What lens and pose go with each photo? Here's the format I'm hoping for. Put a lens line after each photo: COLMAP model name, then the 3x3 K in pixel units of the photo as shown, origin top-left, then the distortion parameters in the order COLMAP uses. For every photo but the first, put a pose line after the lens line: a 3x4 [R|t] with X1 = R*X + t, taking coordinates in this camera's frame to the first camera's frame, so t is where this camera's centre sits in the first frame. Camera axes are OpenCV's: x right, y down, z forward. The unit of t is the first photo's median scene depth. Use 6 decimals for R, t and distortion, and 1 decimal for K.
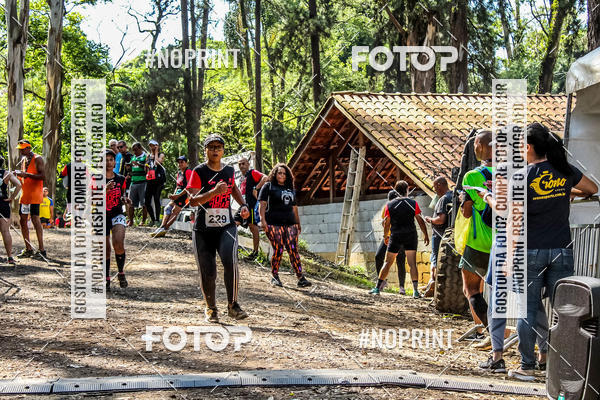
lens RADIAL K [[1285.7, 0, 296.8], [0, 1285.7, 201.4], [0, 0, 1]] dist [0.042268, 0.265365]
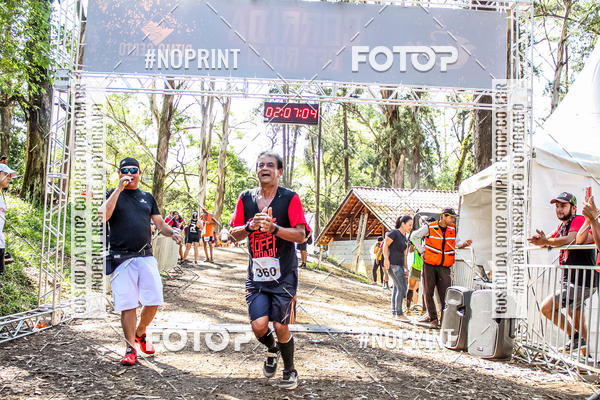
lens RADIAL K [[683.6, 0, 297.1], [0, 683.6, 200.7], [0, 0, 1]] dist [-0.101208, 0.131387]
pose [[0.997409, 0.032770, -0.064036, 0.007326], [-0.035936, 0.998156, -0.048928, -0.002603], [0.062315, 0.051102, 0.996747, -0.100453]]
